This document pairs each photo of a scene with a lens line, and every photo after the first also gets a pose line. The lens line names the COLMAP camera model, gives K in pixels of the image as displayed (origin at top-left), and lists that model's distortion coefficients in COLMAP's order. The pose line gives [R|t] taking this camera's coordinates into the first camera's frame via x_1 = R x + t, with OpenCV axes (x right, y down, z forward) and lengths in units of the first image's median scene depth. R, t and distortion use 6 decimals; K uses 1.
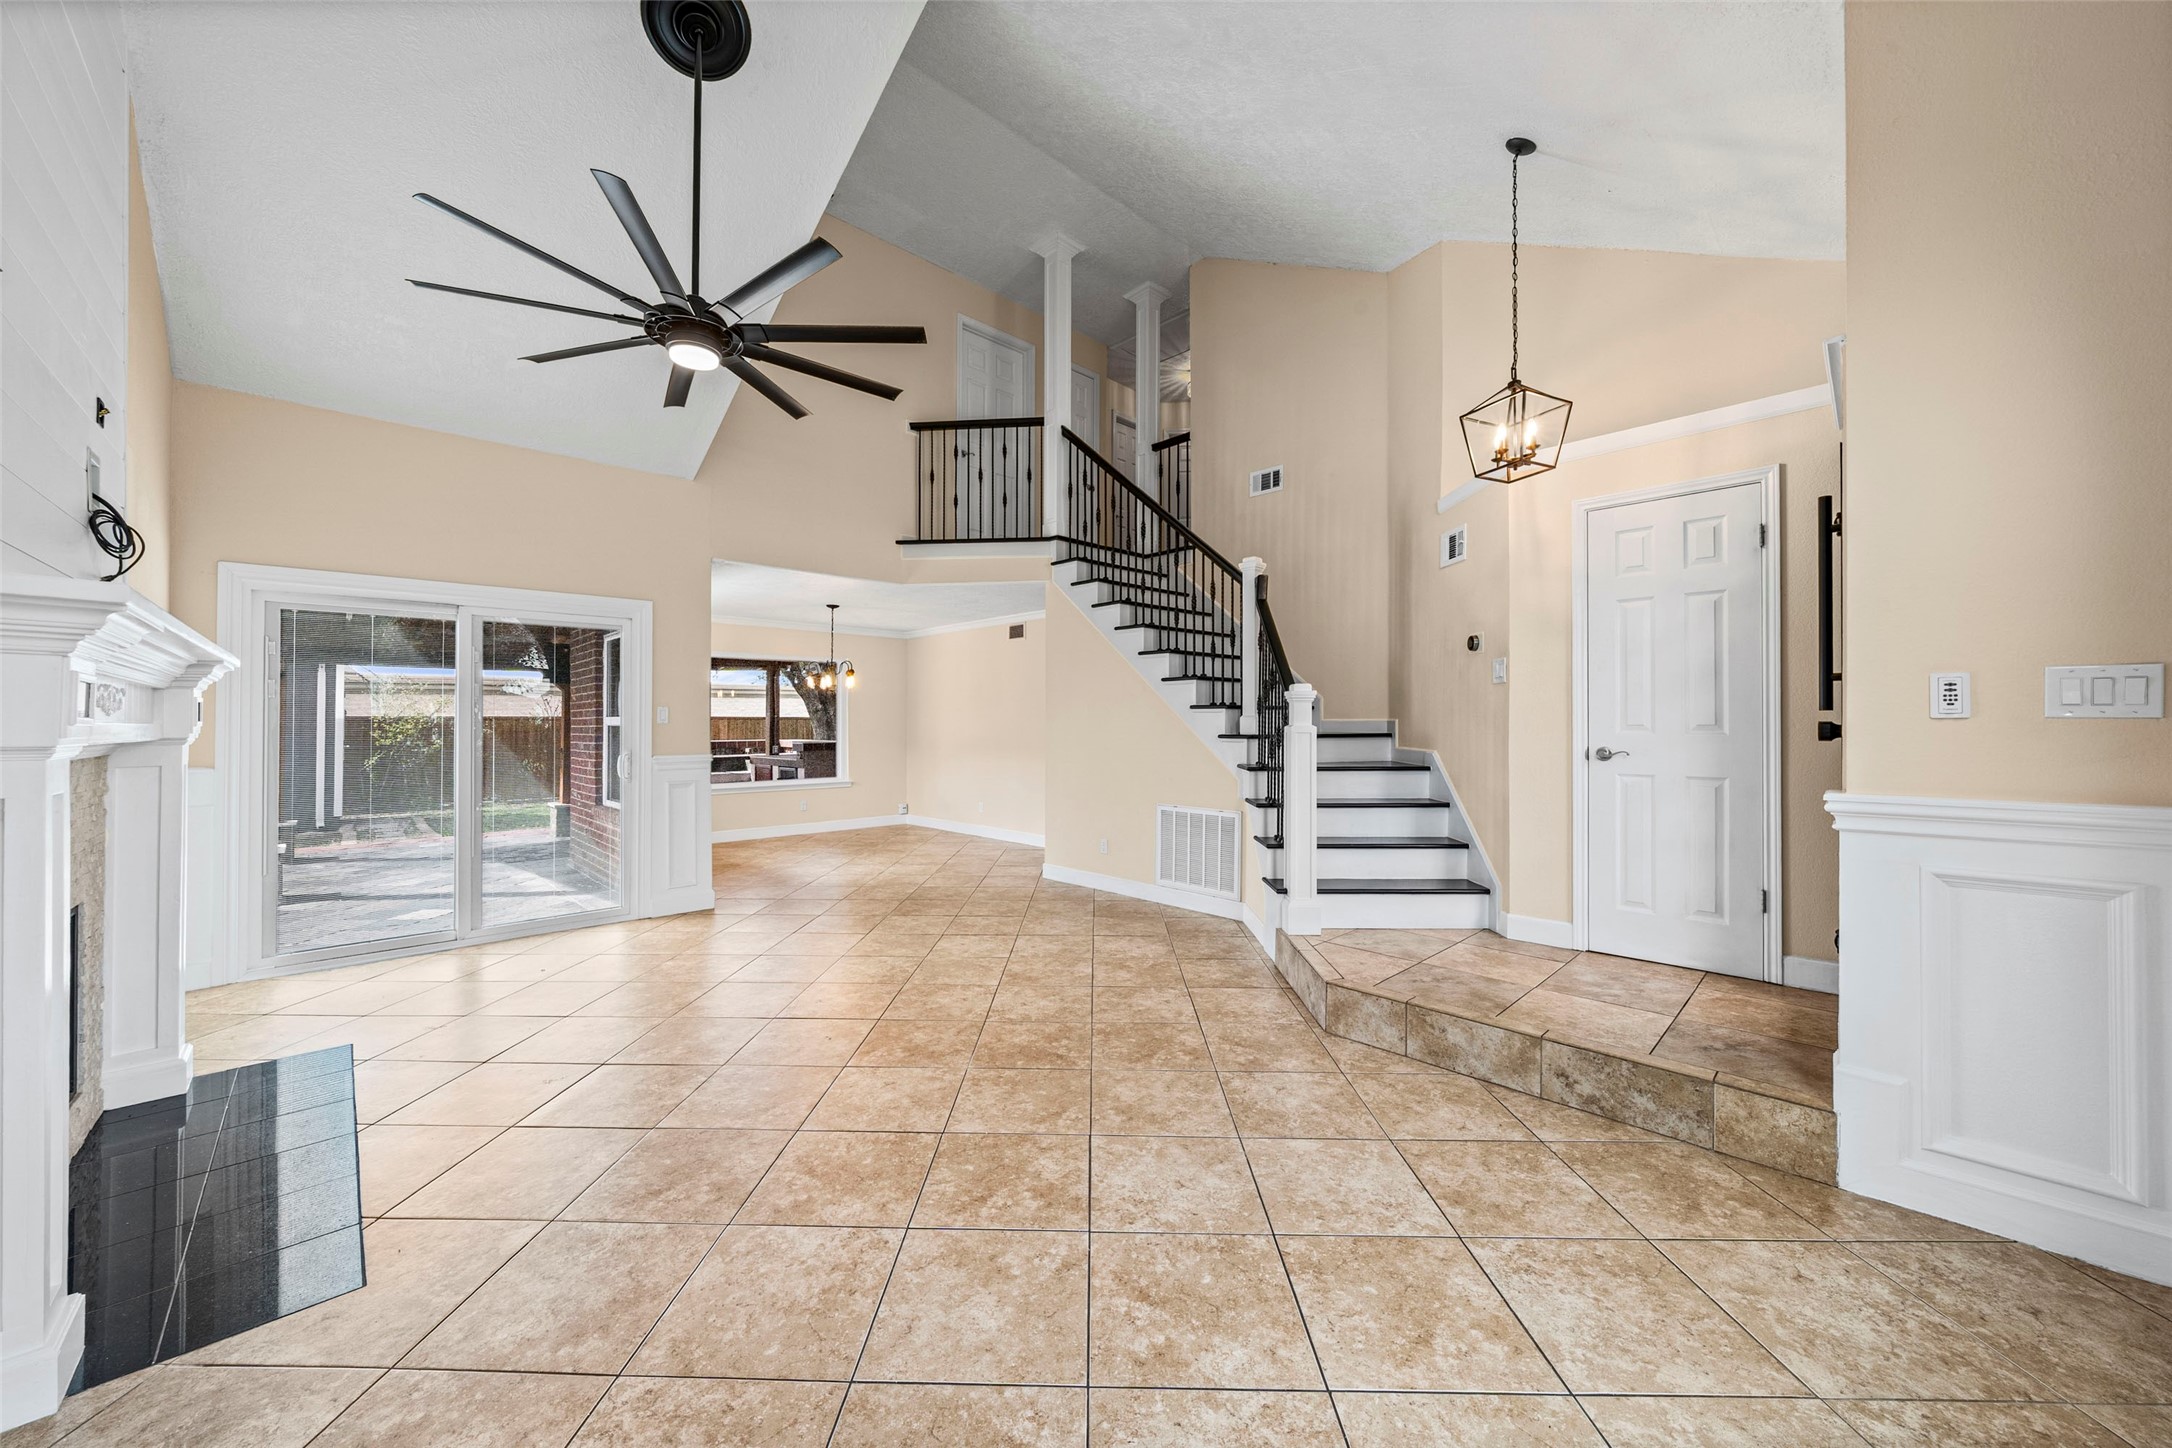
lens RADIAL K [[775.1, 0, 1073.1], [0, 775.1, 724.7], [0, 0, 1]] dist [-0.006514, 0.000173]
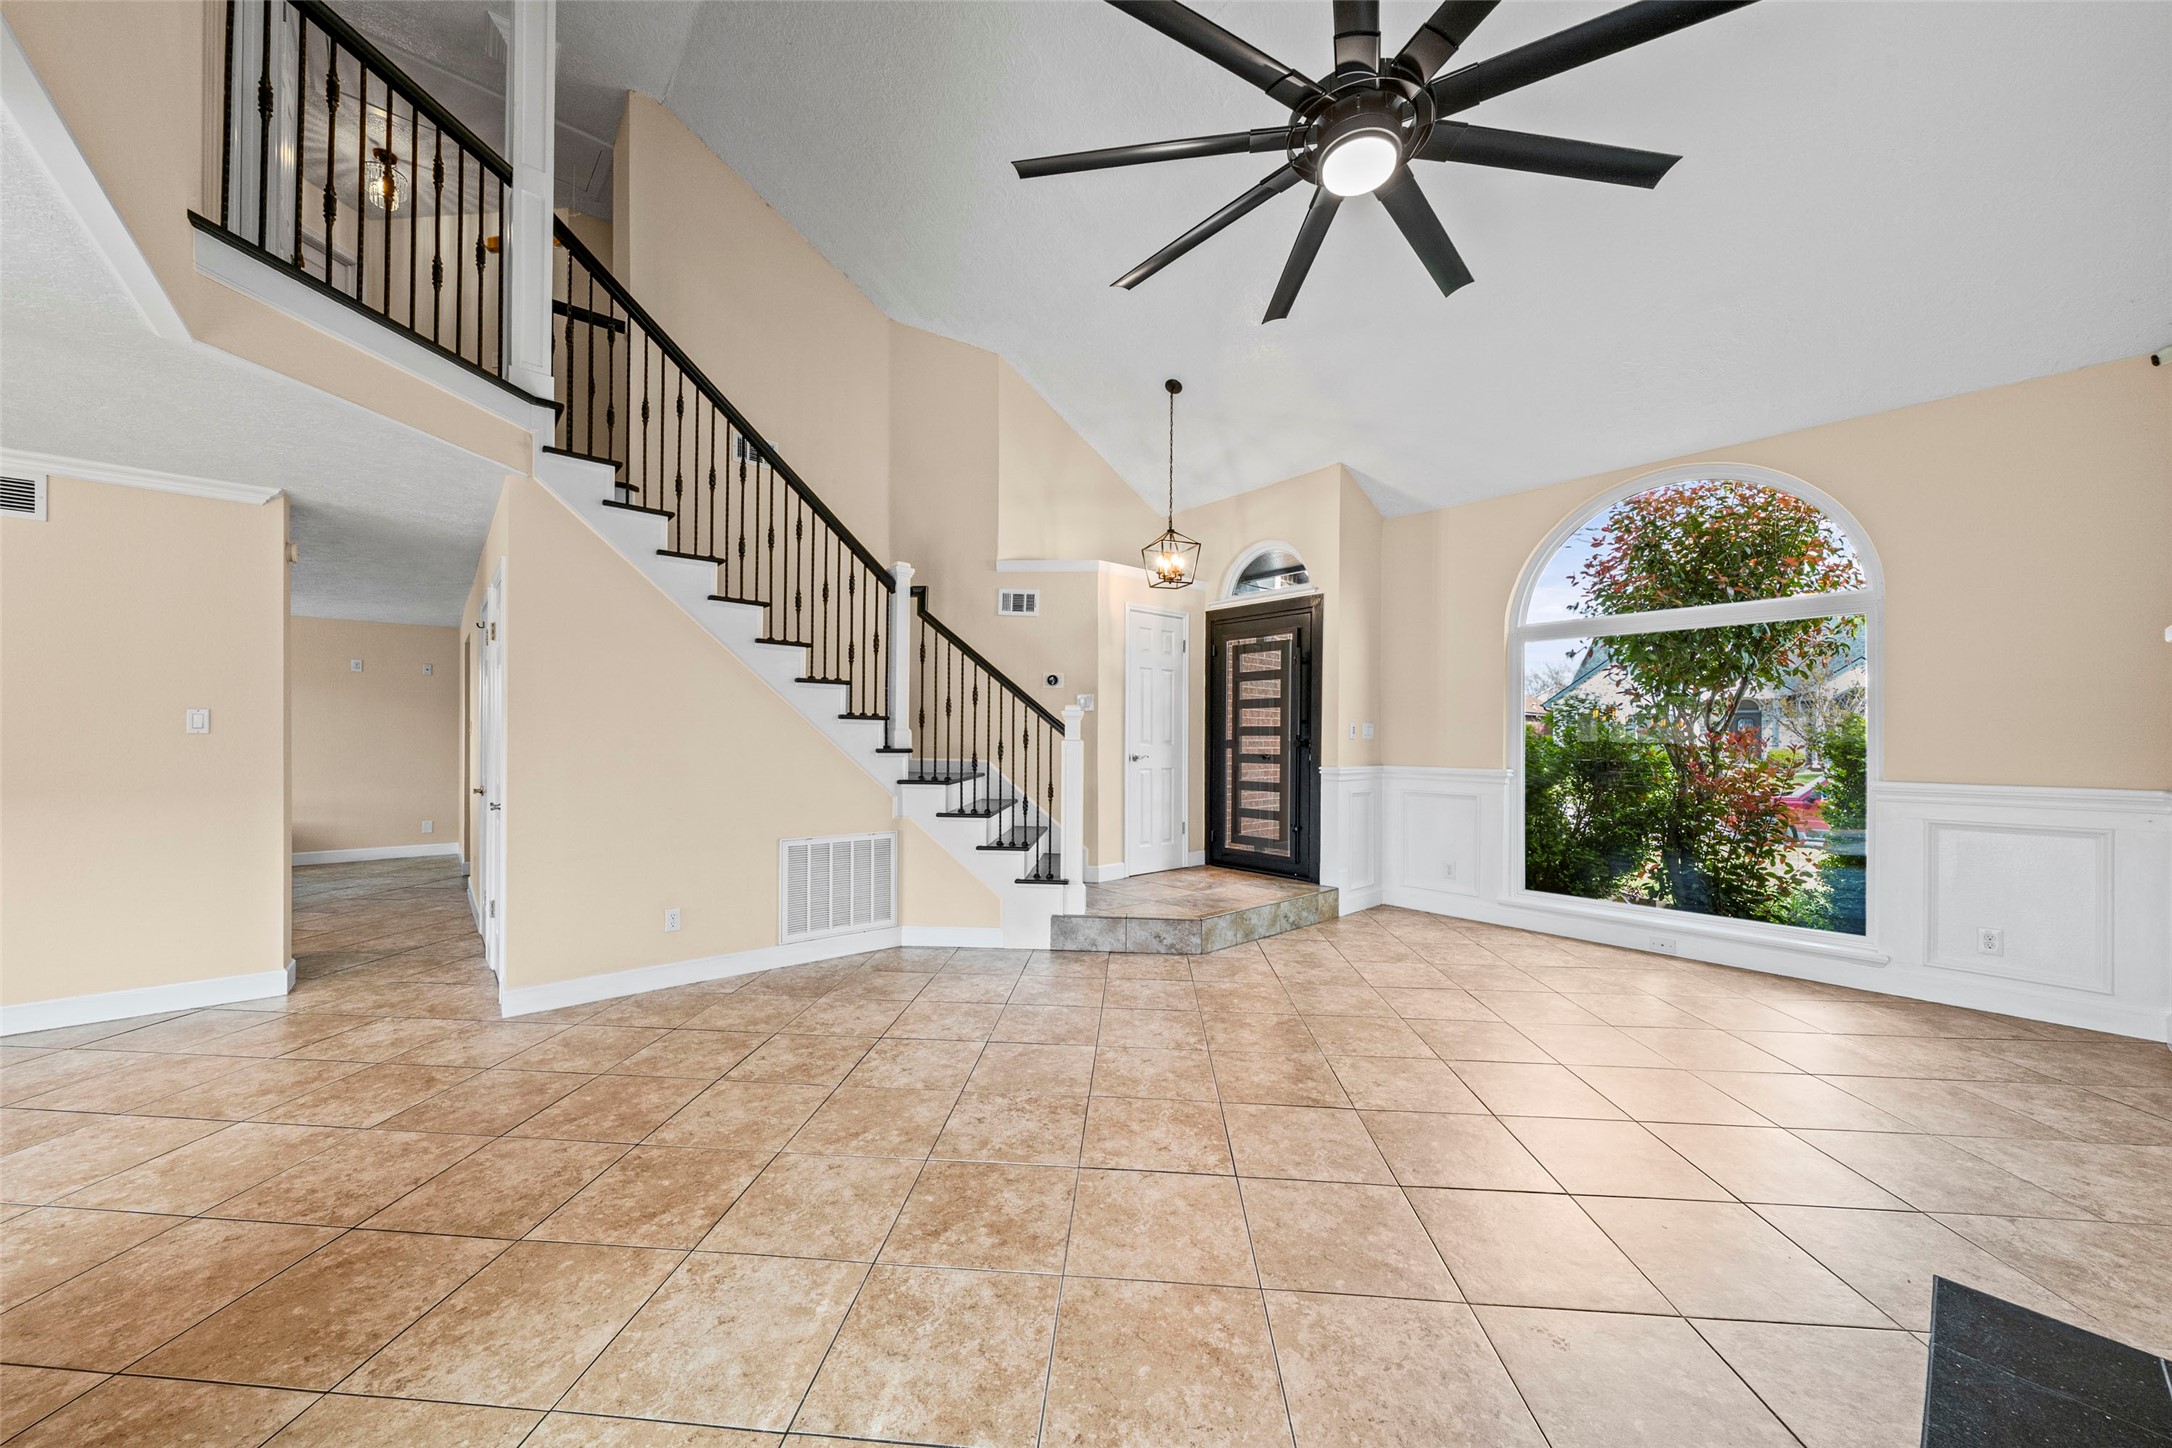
lens RADIAL K [[775.1, 0, 1065.9], [0, 775.1, 730.4], [0, 0, 1]] dist [-0.006514, 0.000173]
pose [[0.053167, 0.016297, 0.998453, -0.703829], [-0.005656, 0.999856, -0.016019, 0.005240], [-0.998570, -0.004795, 0.053251, 0.737461]]
